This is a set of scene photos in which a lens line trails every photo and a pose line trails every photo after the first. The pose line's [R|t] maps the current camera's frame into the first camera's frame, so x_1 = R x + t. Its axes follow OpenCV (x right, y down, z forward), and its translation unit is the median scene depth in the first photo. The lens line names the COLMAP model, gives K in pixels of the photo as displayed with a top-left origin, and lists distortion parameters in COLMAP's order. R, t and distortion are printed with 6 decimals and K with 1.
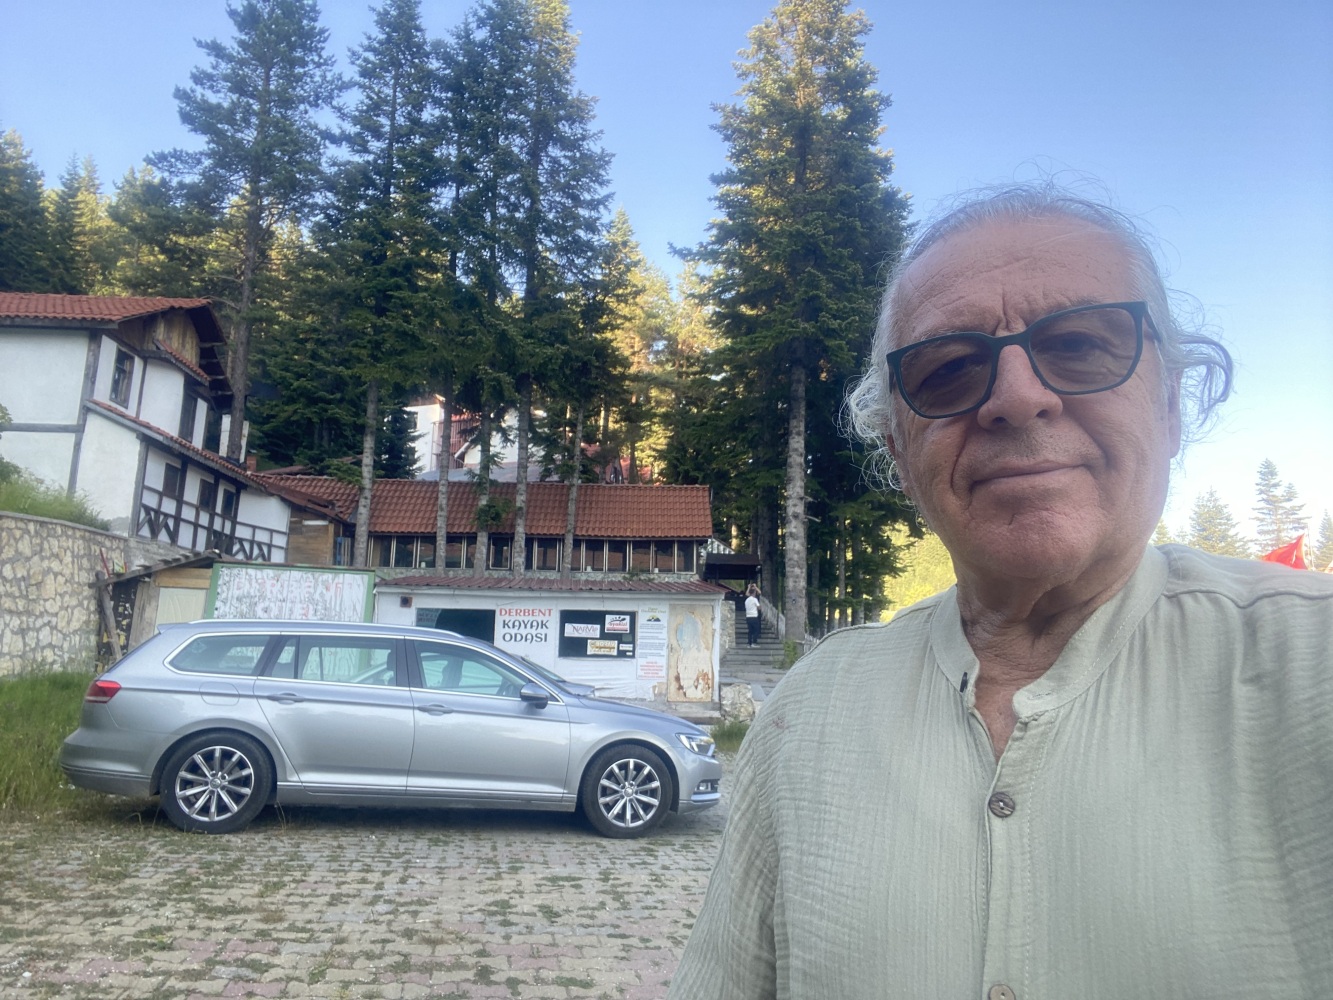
lens RADIAL K [[887.6, 0, 673.0], [0, 887.6, 500.0], [0, 0, 1]] dist [0.034995, -0.020675]
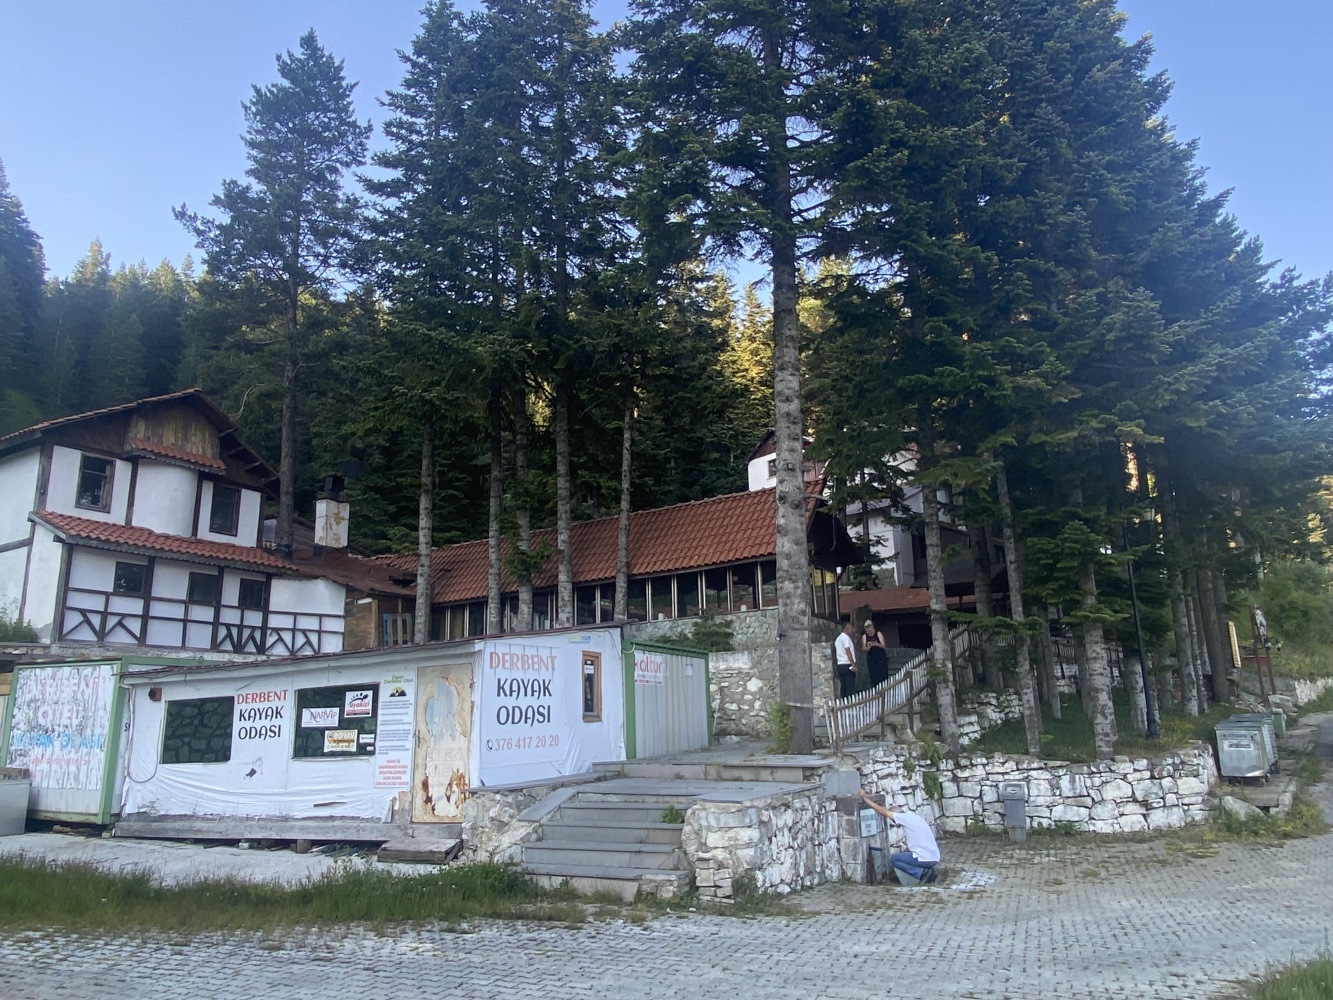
lens RADIAL K [[939.2, 0, 673.1], [0, 939.2, 499.8], [0, 0, 1]] dist [0.057649, -0.033905]
pose [[0.812145, -0.179176, -0.555262, 0.556200], [0.146810, 0.983815, -0.102735, 0.095281], [0.564683, 0.001918, 0.825306, 0.537925]]
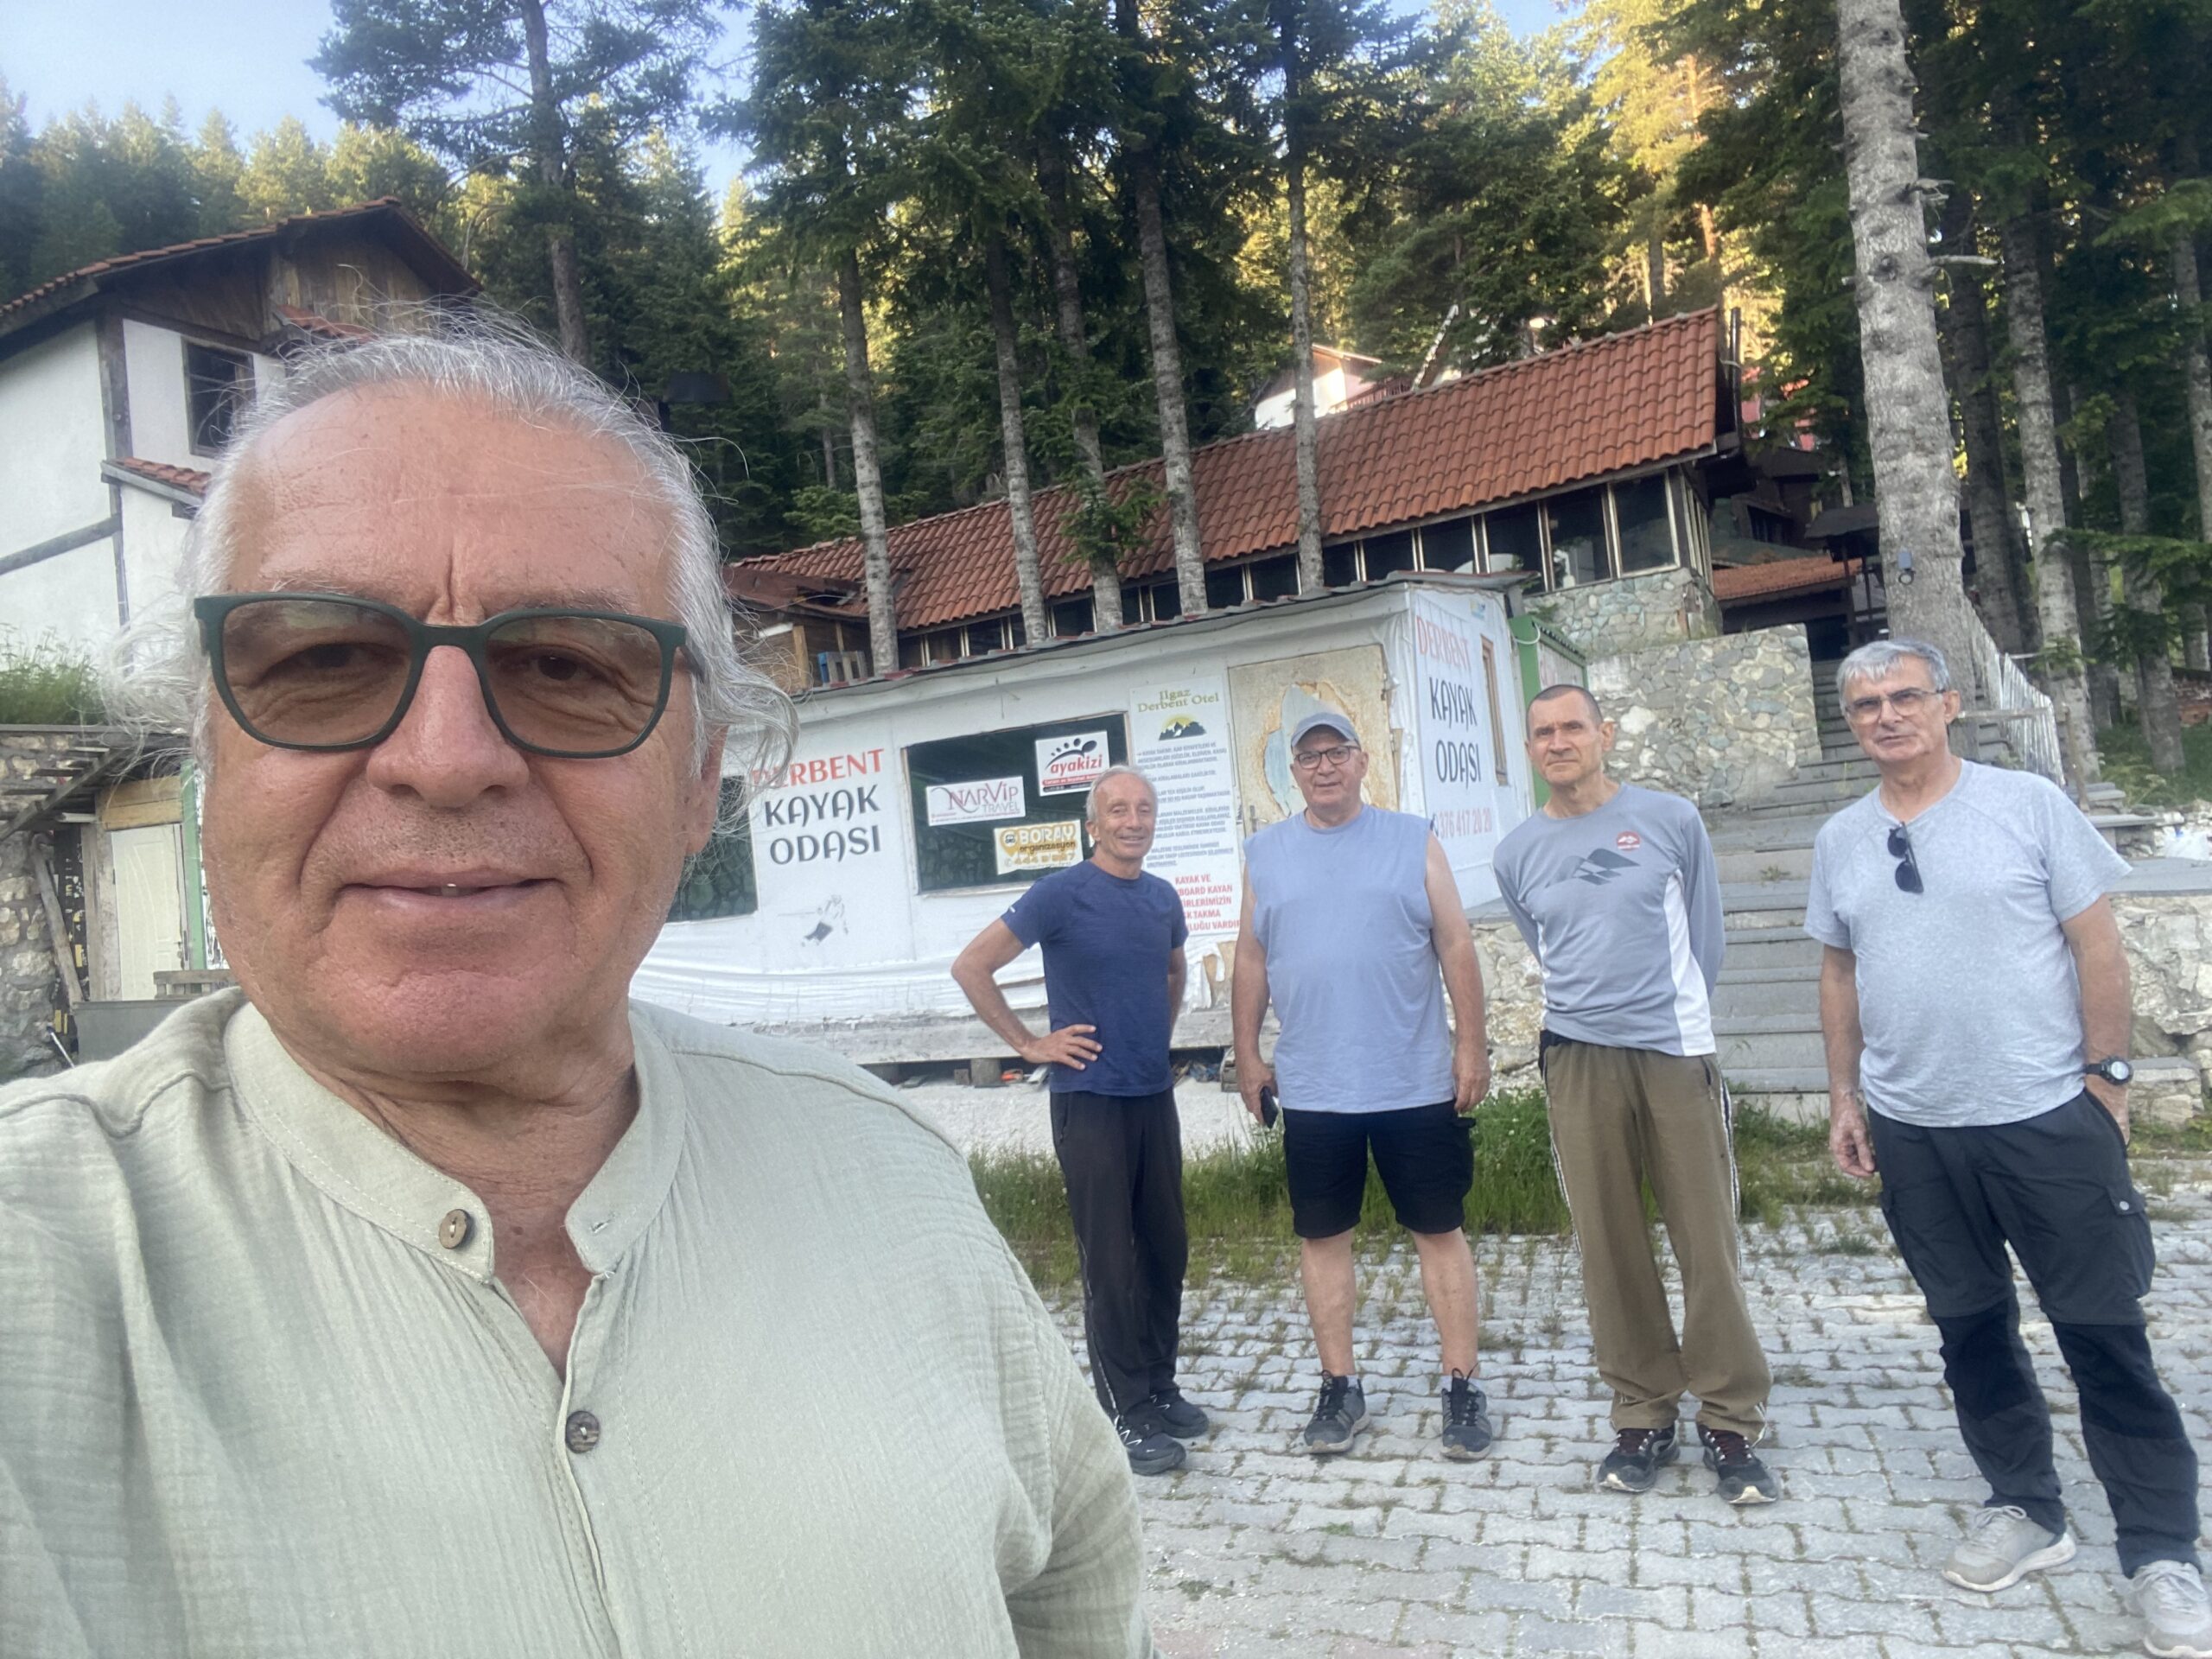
lens RADIAL K [[1472.8, 0, 1116.8], [0, 1472.8, 834.0], [0, 0, 1]] dist [0.034995, -0.020675]
pose [[0.834990, -0.117288, -0.537620, 0.211307], [0.209433, 0.971226, 0.113392, 0.108937], [0.508851, -0.207276, 0.835528, 0.586929]]
